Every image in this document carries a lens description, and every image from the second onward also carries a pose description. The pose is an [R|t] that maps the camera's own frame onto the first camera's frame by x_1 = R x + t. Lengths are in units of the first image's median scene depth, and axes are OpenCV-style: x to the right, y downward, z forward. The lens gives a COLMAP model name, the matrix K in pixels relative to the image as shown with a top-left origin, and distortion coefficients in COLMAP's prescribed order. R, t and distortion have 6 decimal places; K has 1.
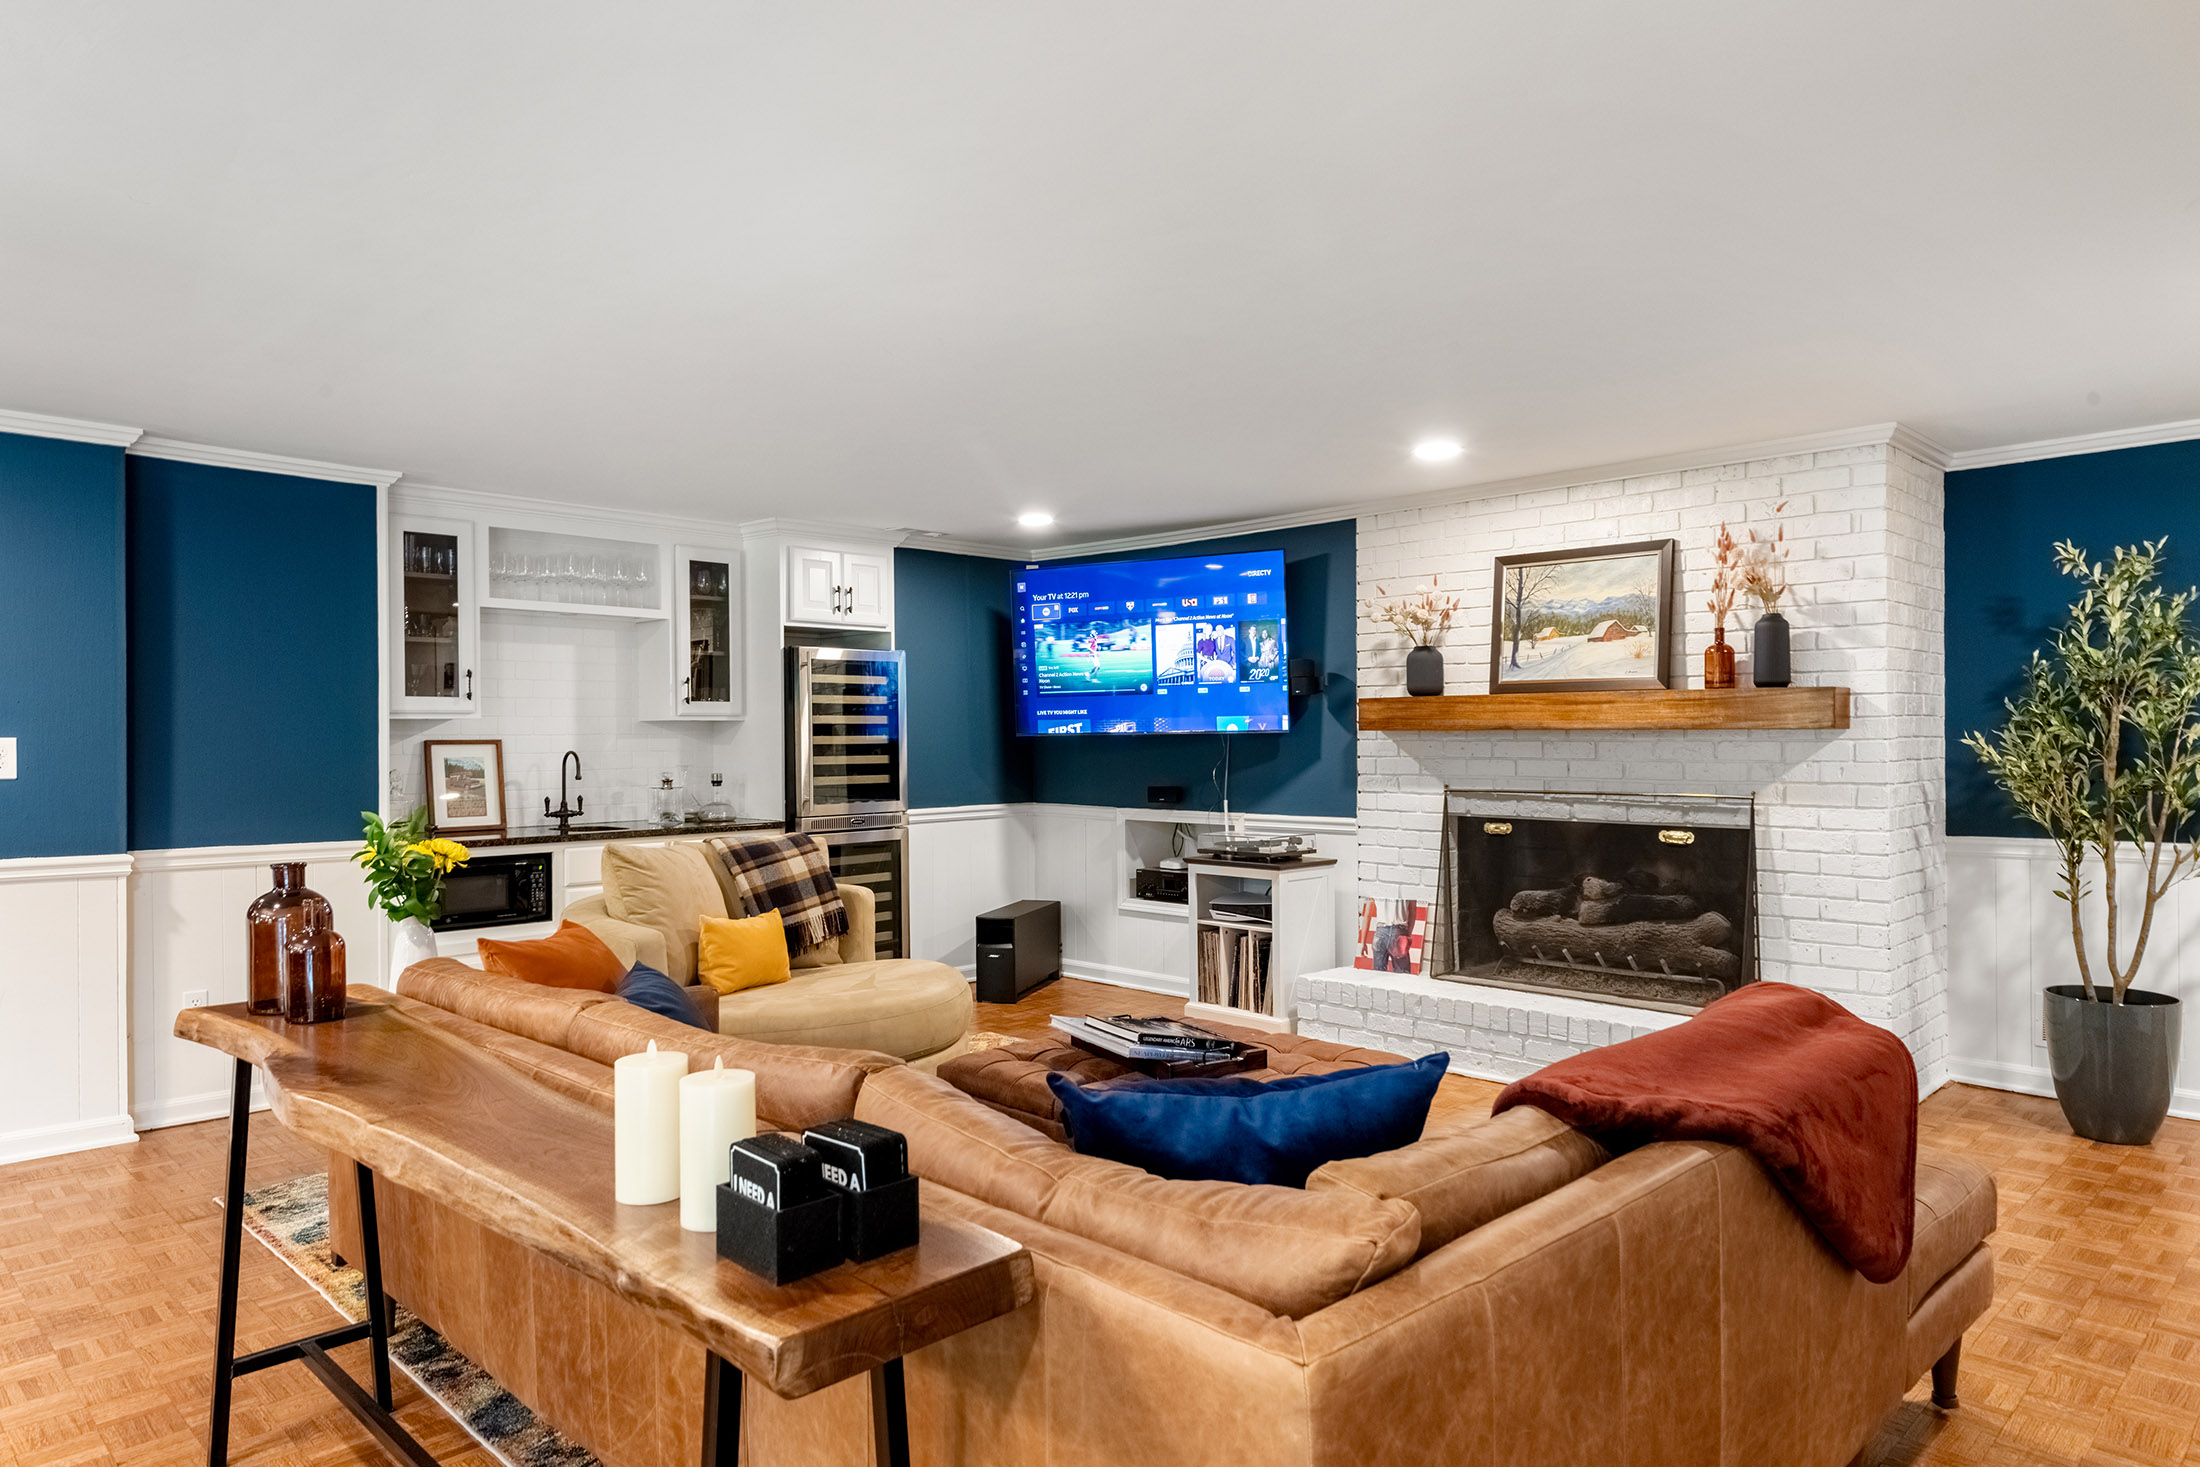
lens RADIAL K [[1344.4, 0, 1100.0], [0, 1344.4, 733.5], [0, 0, 1]] dist [-0.000458, -0.000063]
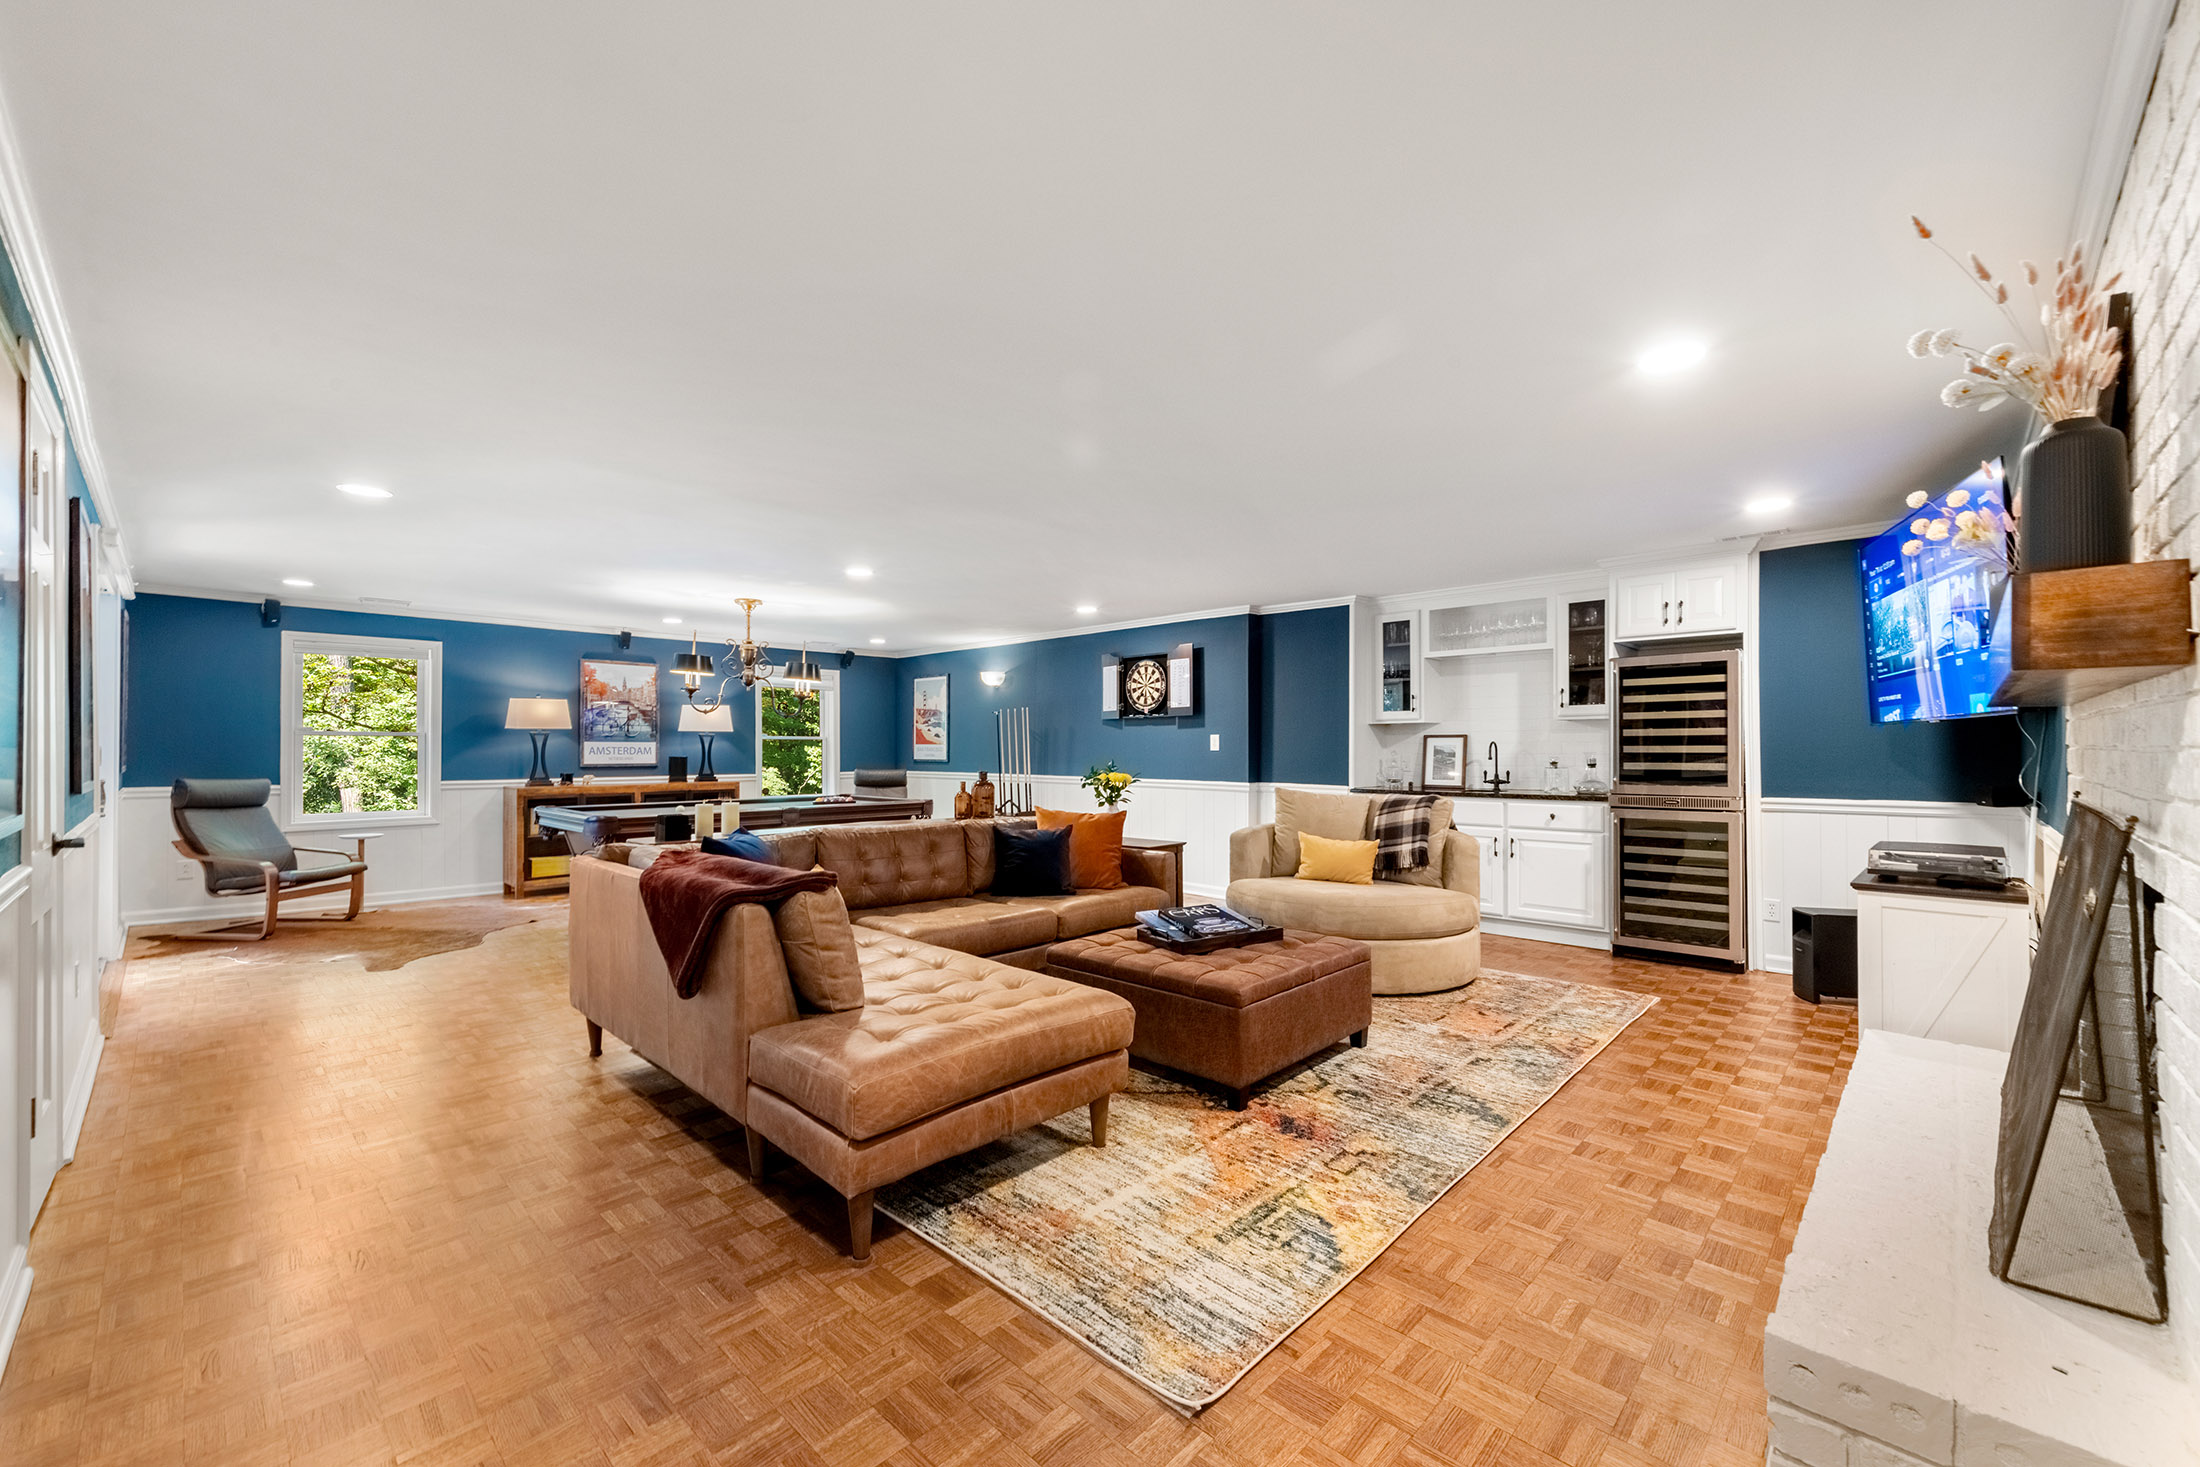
lens RADIAL K [[877.9, 0, 1100.0], [0, 877.9, 733.5], [0, 0, 1]] dist [-0.010149, 0.000059]
pose [[0.001449, -0.011970, -0.999927, 0.617713], [0.004023, 0.999920, -0.011964, 0.014176], [0.999991, -0.004005, 0.001497, 0.538404]]
